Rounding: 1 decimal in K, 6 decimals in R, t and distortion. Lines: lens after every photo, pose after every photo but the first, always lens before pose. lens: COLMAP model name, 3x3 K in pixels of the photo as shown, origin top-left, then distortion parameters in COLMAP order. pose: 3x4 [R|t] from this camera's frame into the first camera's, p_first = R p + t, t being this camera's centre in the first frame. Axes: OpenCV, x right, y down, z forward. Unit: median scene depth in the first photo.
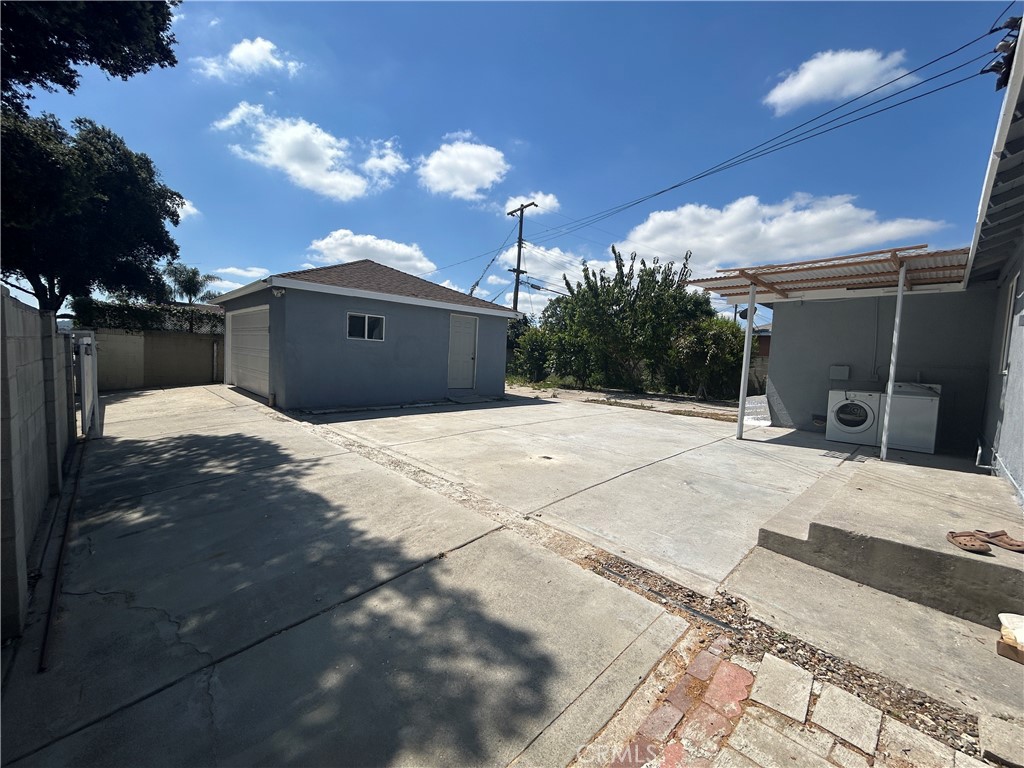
lens RADIAL K [[416.7, 0, 510.0], [0, 416.7, 386.0], [0, 0, 1]] dist [-0.002585, 0.000449]
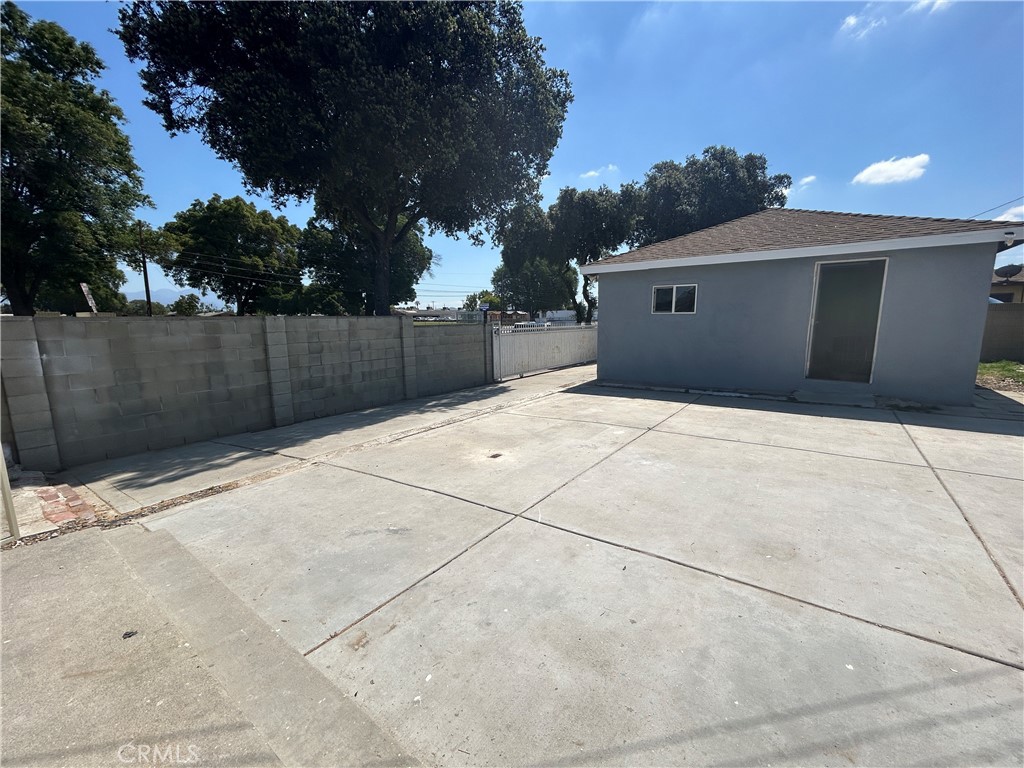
lens RADIAL K [[416.7, 0, 509.0], [0, 416.7, 384.0], [0, 0, 1]] dist [-0.002585, 0.000449]
pose [[0.175004, 0.104179, -0.979040, 1.186192], [-0.054565, 0.993884, 0.096005, -0.064173], [0.983054, 0.036620, 0.179619, 1.181912]]
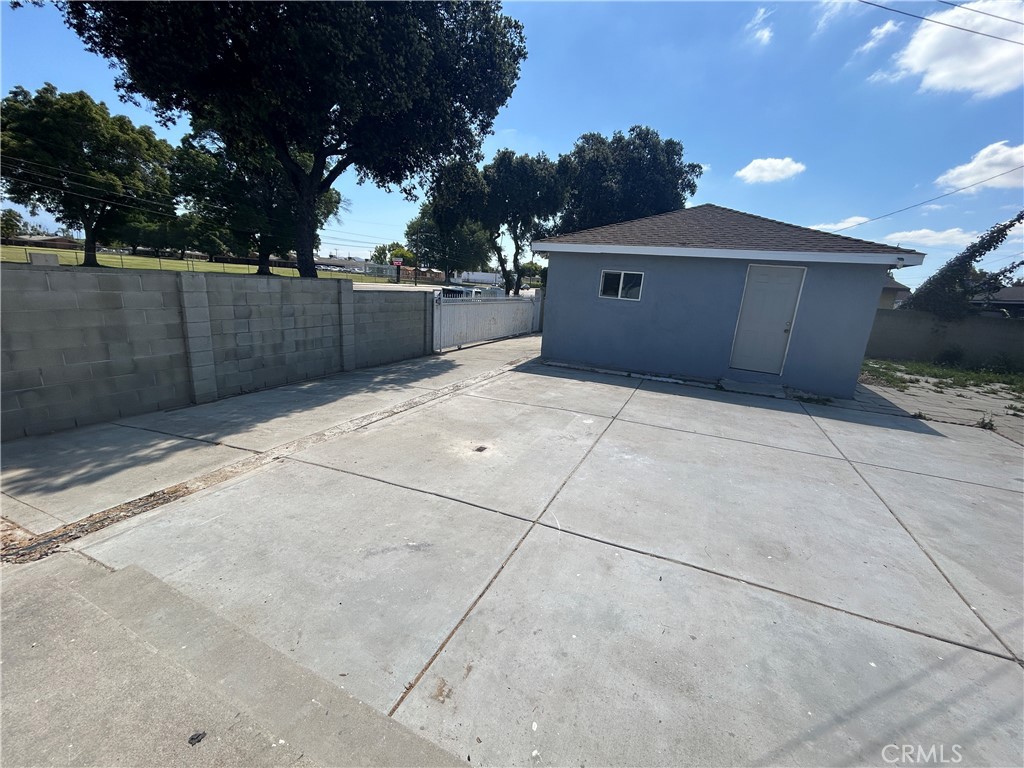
lens RADIAL K [[416.7, 0, 509.8], [0, 416.7, 385.5], [0, 0, 1]] dist [-0.002585, 0.000449]
pose [[0.375277, 0.203915, -0.904205, 1.087133], [-0.121679, 0.977897, 0.170033, -0.119505], [0.918892, 0.046213, 0.391794, 0.992951]]
